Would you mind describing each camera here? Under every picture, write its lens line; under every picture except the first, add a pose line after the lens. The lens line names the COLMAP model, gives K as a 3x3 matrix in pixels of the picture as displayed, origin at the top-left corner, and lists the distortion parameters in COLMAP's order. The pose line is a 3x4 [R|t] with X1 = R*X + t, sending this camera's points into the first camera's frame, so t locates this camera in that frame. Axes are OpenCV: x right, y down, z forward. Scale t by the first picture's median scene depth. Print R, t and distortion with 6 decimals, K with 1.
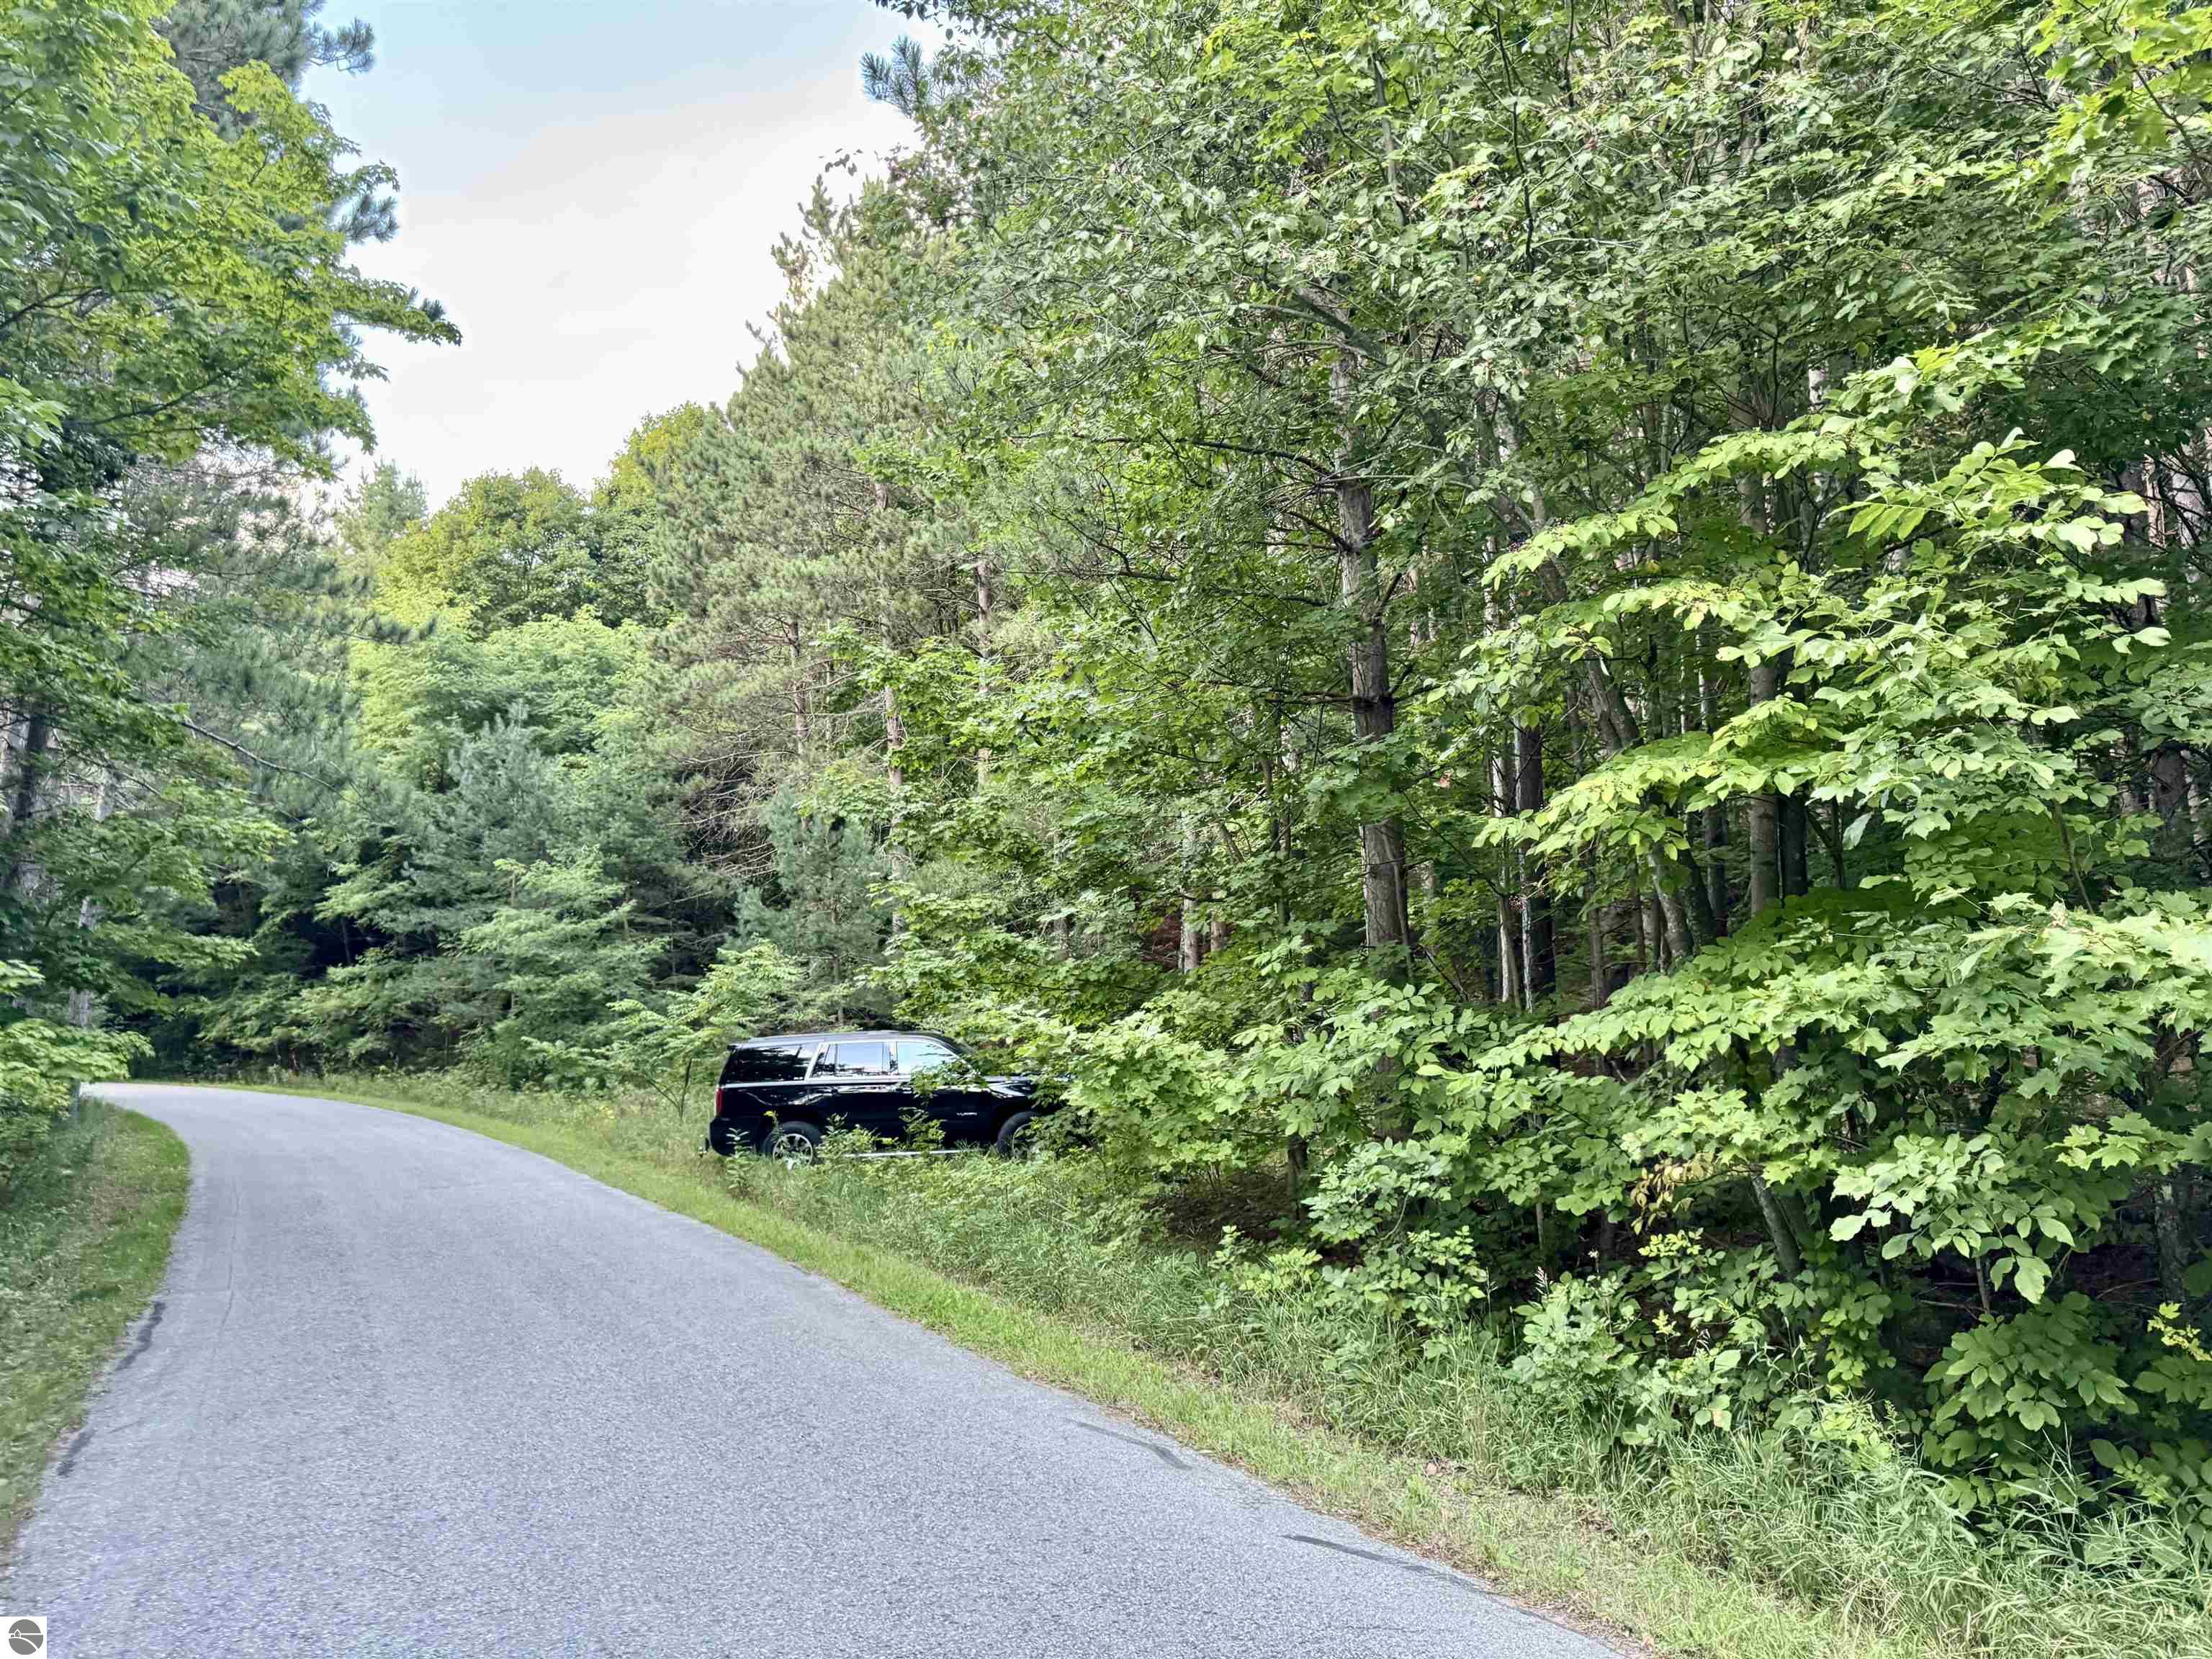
lens RADIAL K [[1553.2, 0, 1104.5], [0, 1553.2, 832.3], [0, 0, 1]] dist [-0.001647, -0.001011]
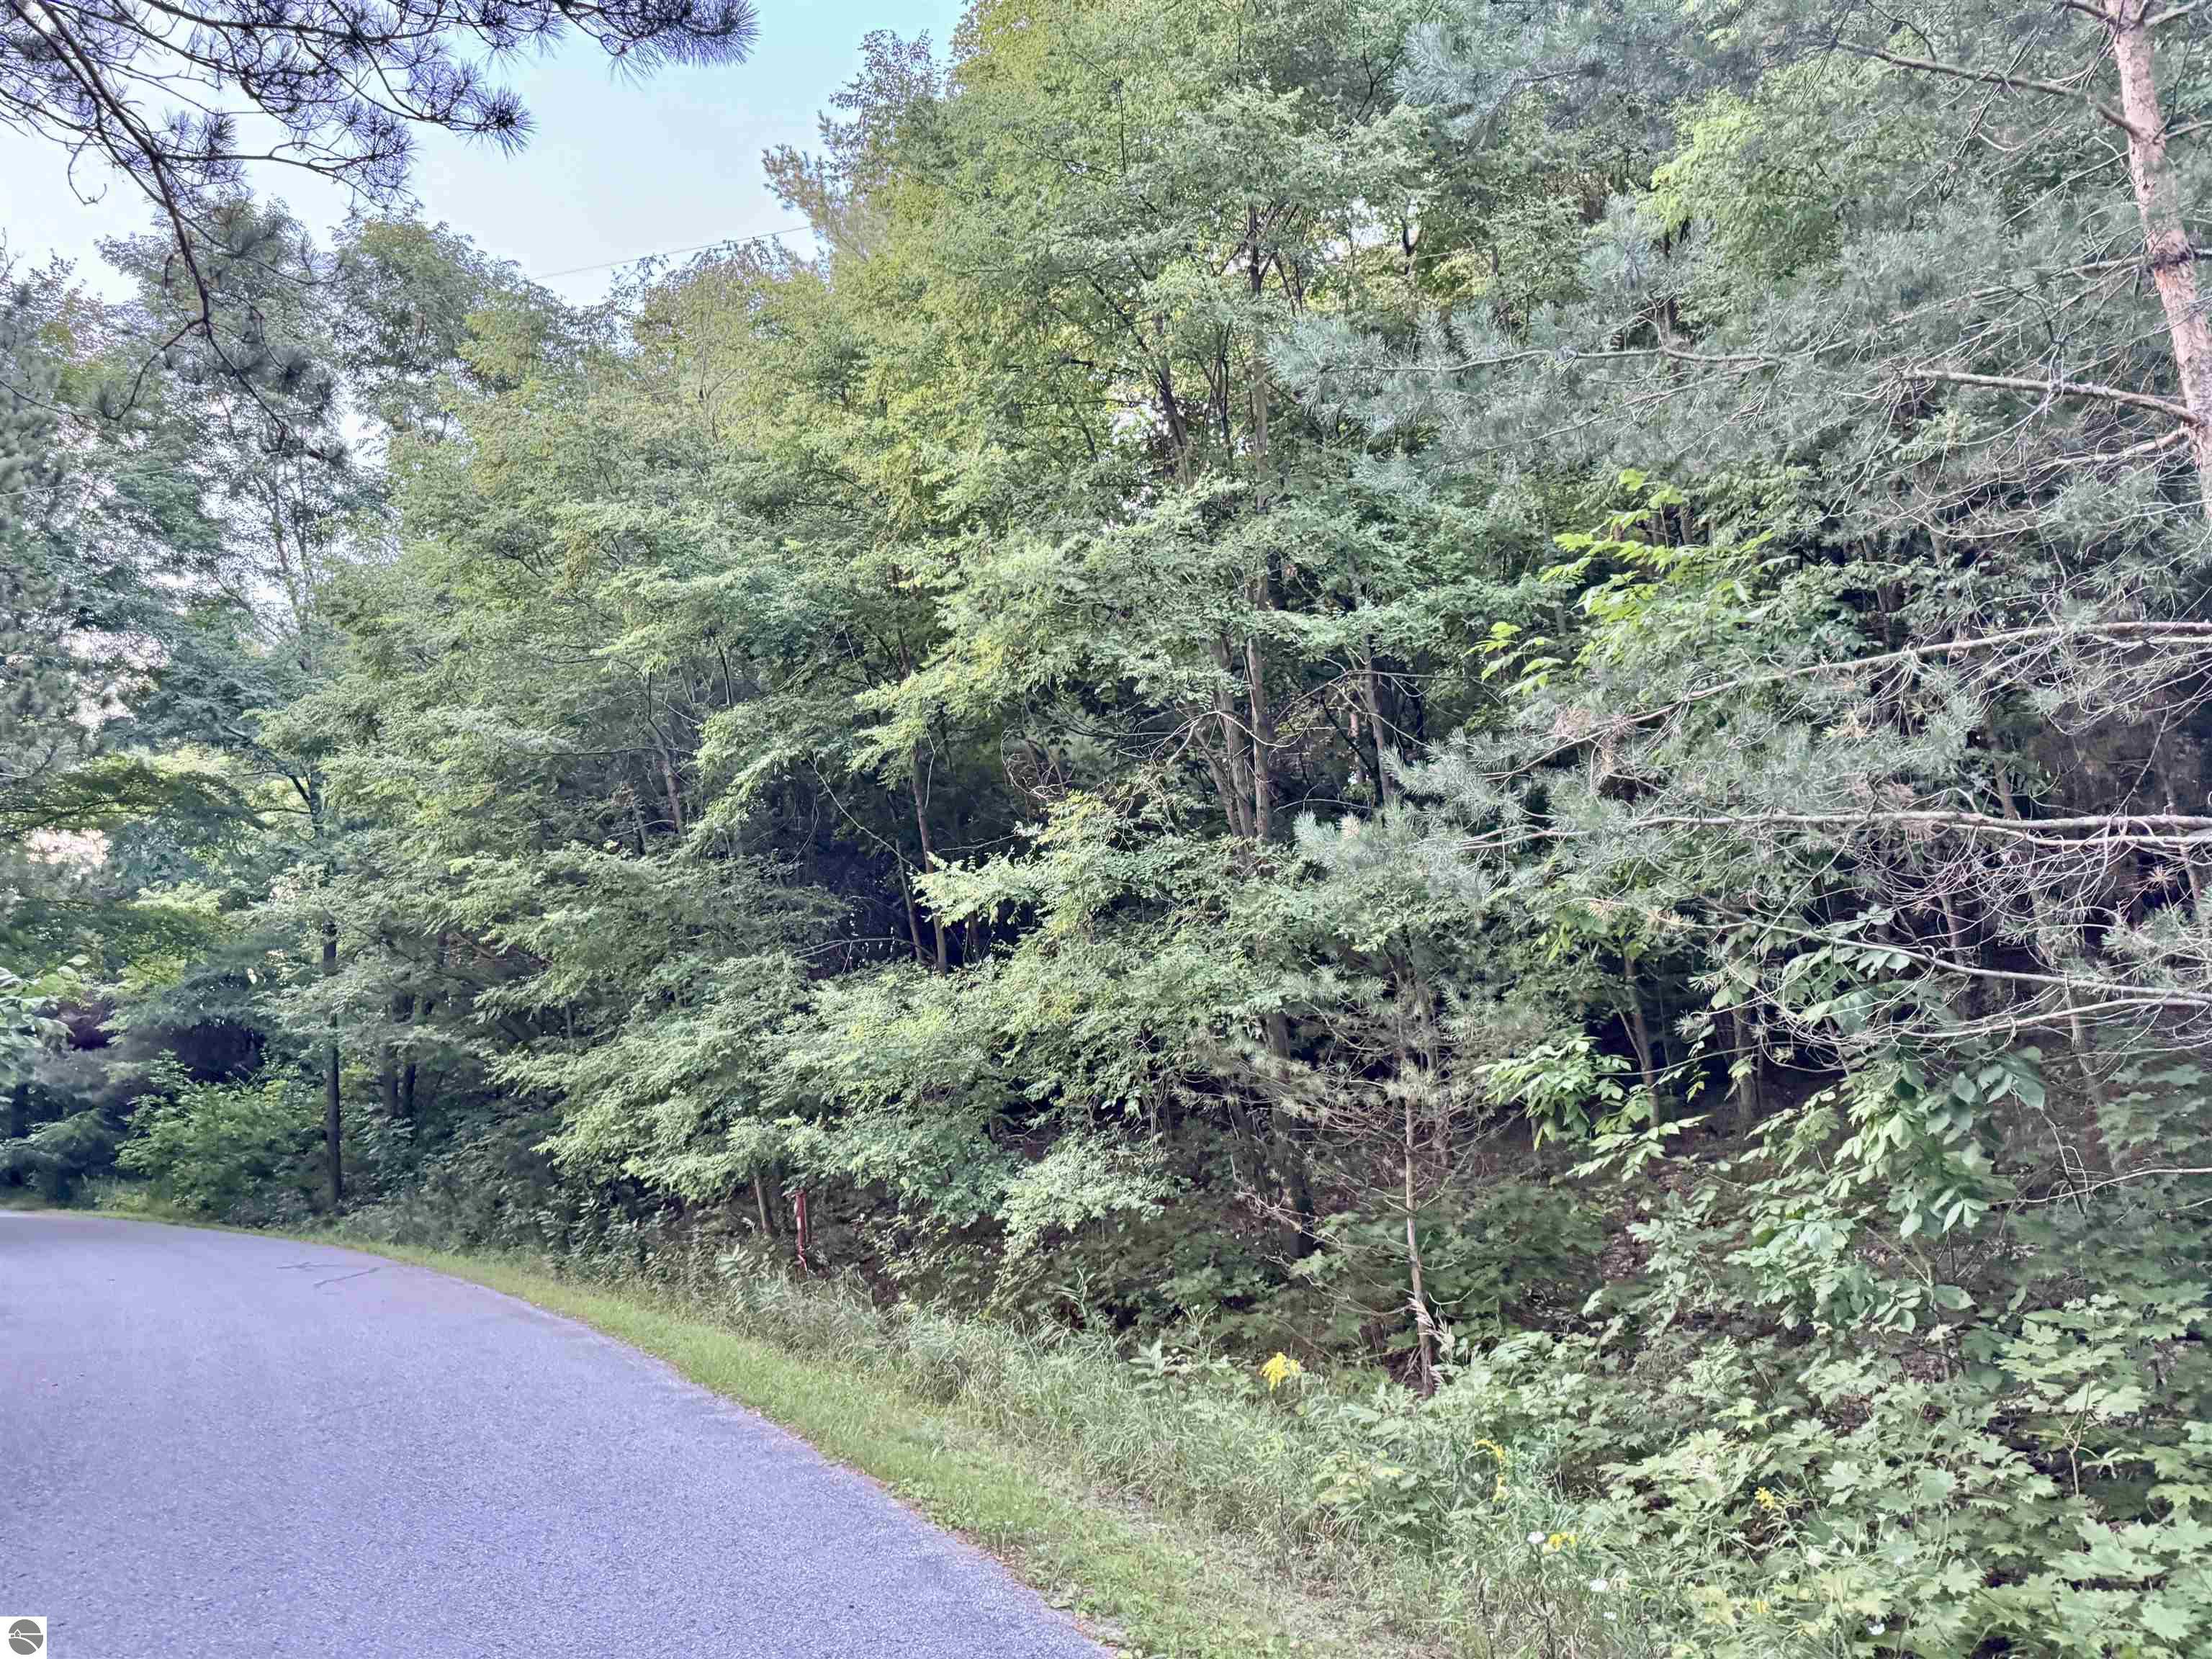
lens RADIAL K [[1553.2, 0, 1107.4], [0, 1553.2, 829.4], [0, 0, 1]] dist [-0.001647, -0.001011]
pose [[0.960471, -0.046593, -0.274452, -0.376240], [0.026605, 0.996745, -0.076109, 0.093178], [0.277105, 0.065798, 0.958584, 0.720049]]
